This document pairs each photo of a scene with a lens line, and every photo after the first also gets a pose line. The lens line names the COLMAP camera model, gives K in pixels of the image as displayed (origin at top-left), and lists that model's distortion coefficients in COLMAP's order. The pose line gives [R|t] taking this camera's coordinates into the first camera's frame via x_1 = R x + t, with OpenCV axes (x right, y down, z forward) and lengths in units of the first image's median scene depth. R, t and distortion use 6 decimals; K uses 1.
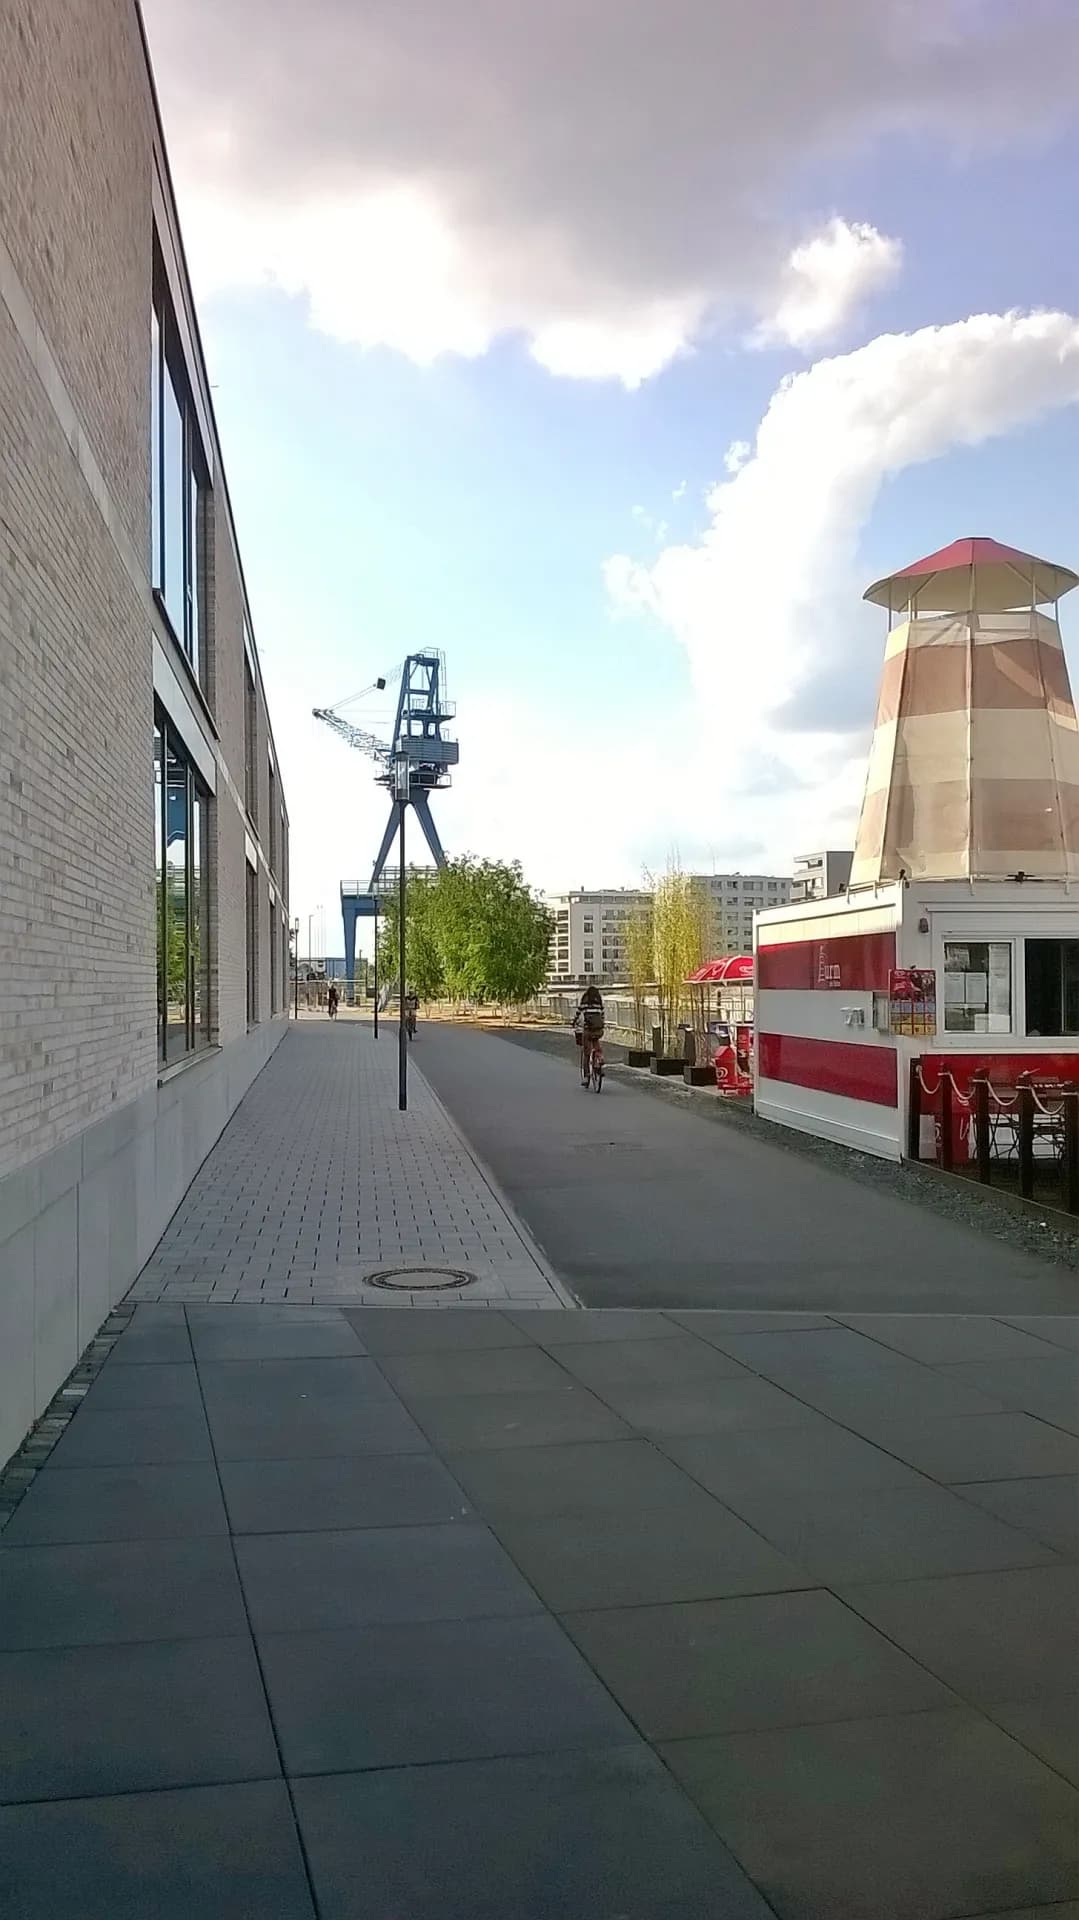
lens RADIAL K [[1619.8, 0, 549.3], [0, 1619.8, 956.1], [0, 0, 1]] dist [0.096009, -0.198689]
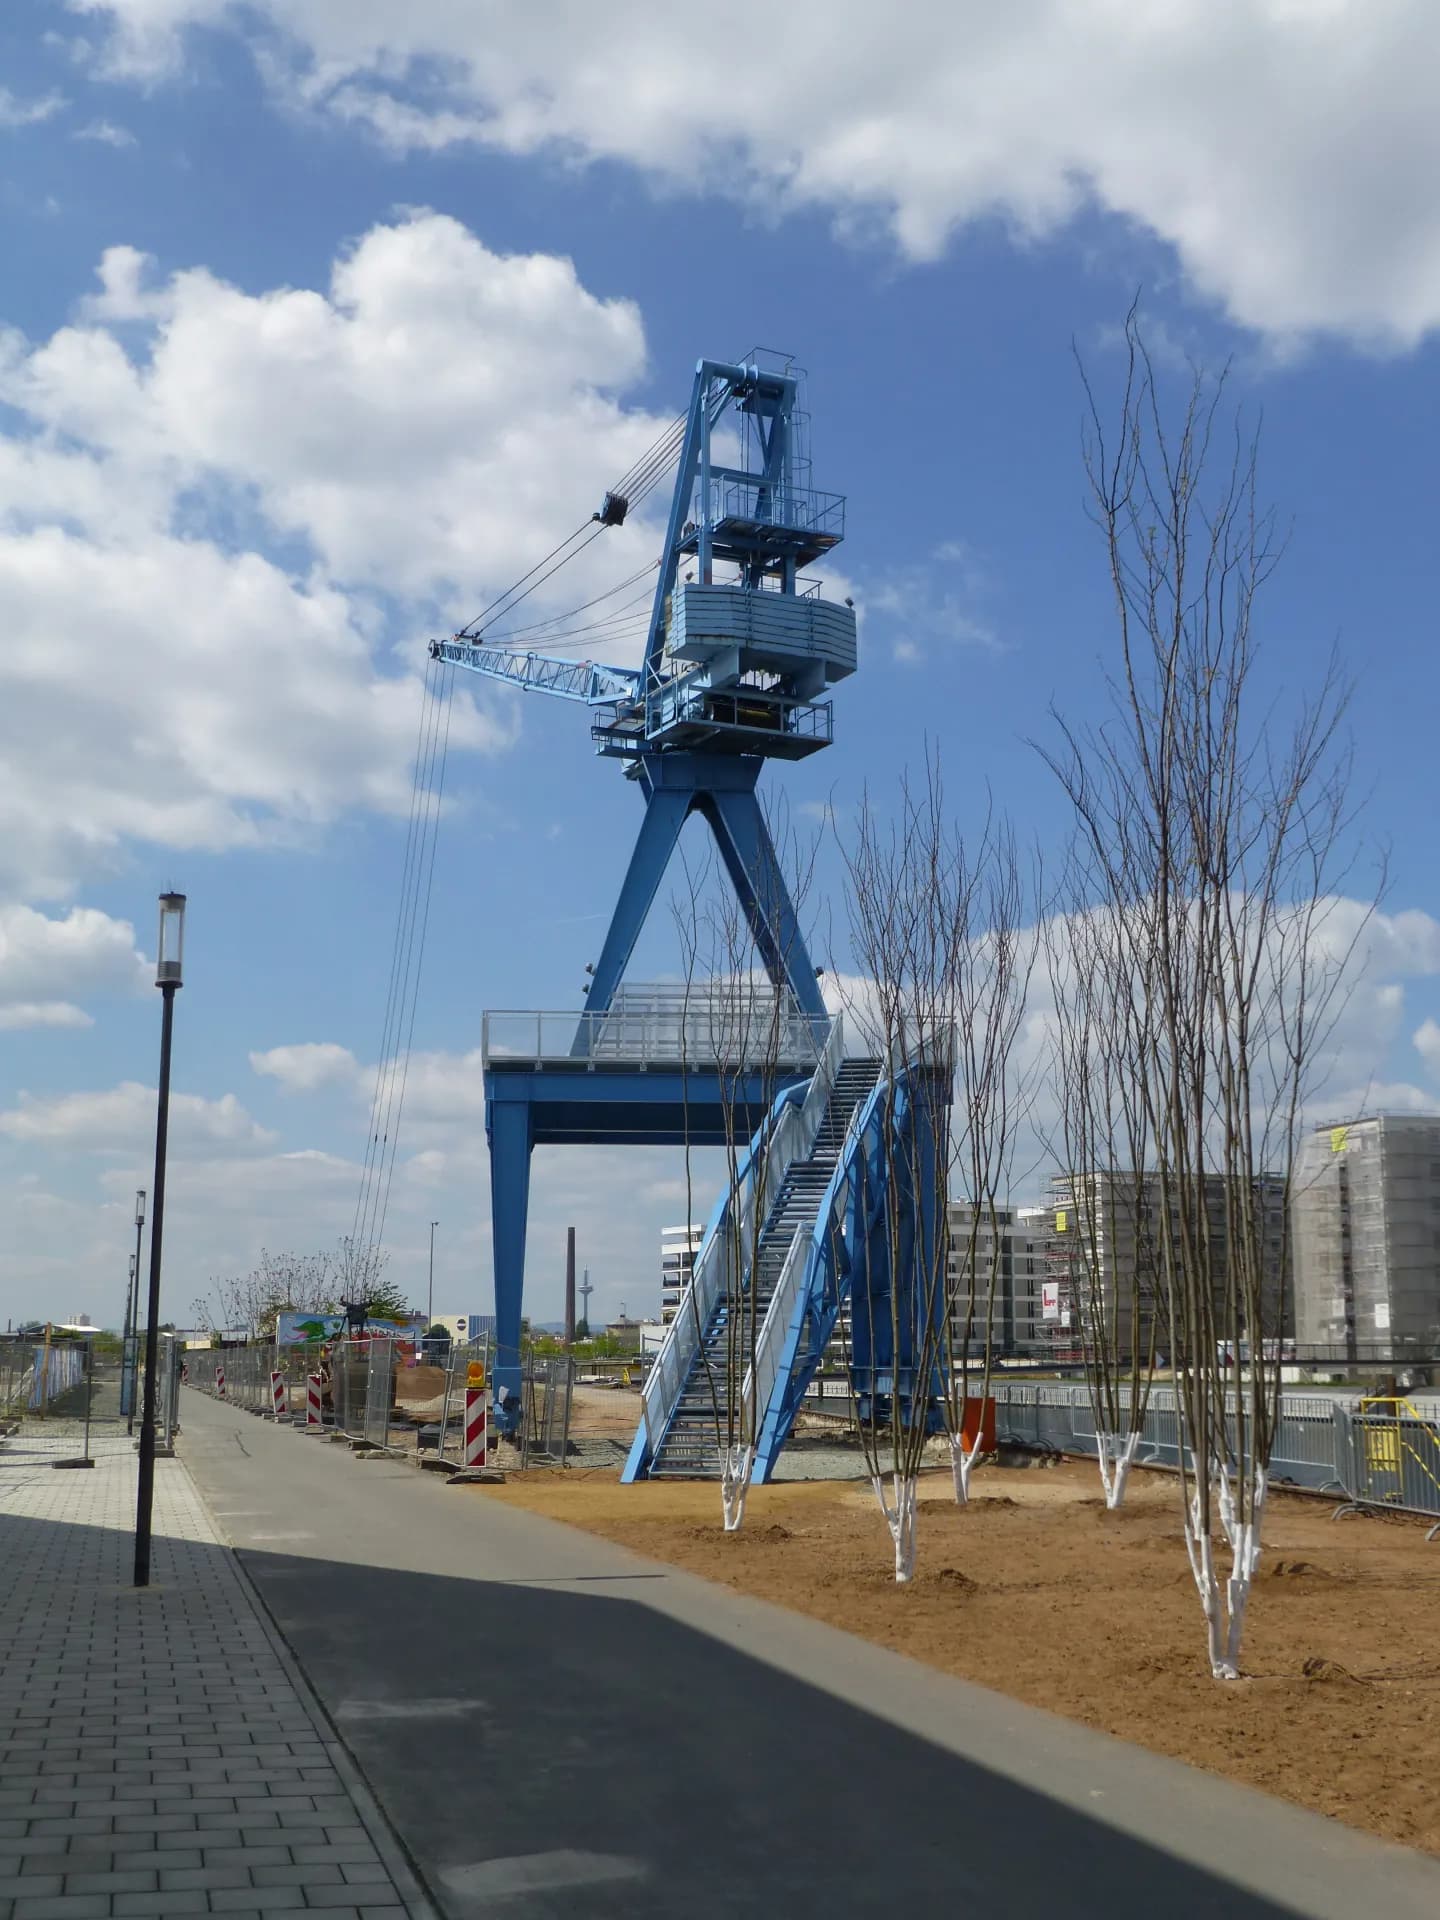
lens RADIAL K [[2200.4, 0, 771.2], [0, 2200.4, 960.8], [0, 0, 1]] dist [0.082023, 0.010337]
pose [[0.999948, 0.008373, -0.005781, -0.068713], [-0.009193, 0.986993, -0.160498, 0.010264], [0.004362, 0.160543, 0.987019, 0.560719]]
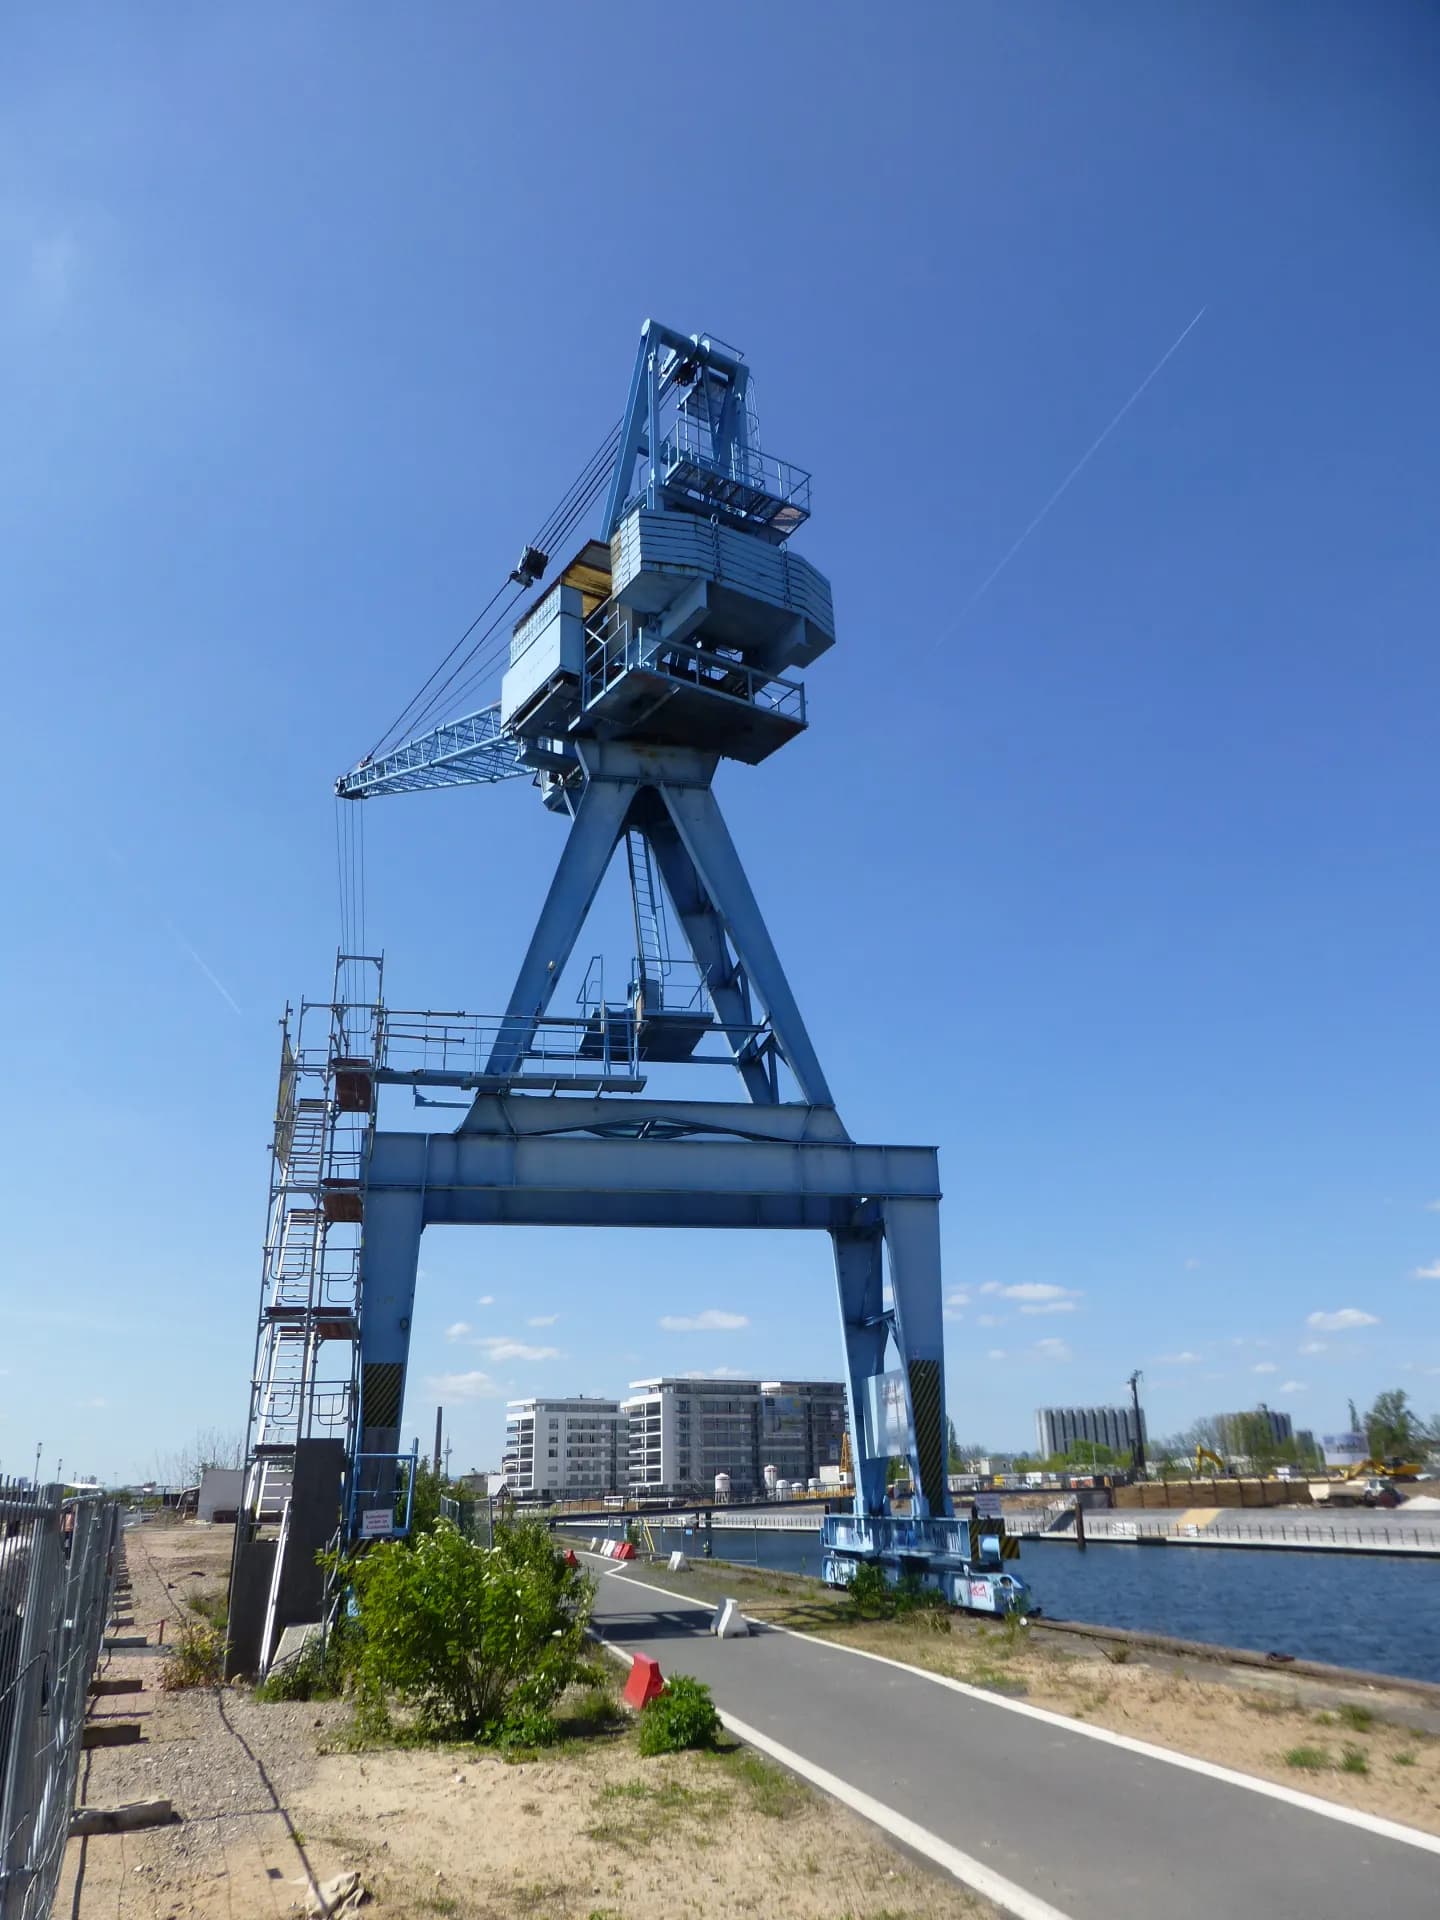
lens RADIAL K [[1386.1, 0, 712.1], [0, 1386.1, 962.2], [0, 0, 1]] dist [0.000326, -0.000250]
pose [[0.995836, 0.021319, 0.088635, -0.095100], [0.010414, 0.939304, -0.342929, 0.012584], [-0.090566, 0.342424, 0.935170, 0.790492]]
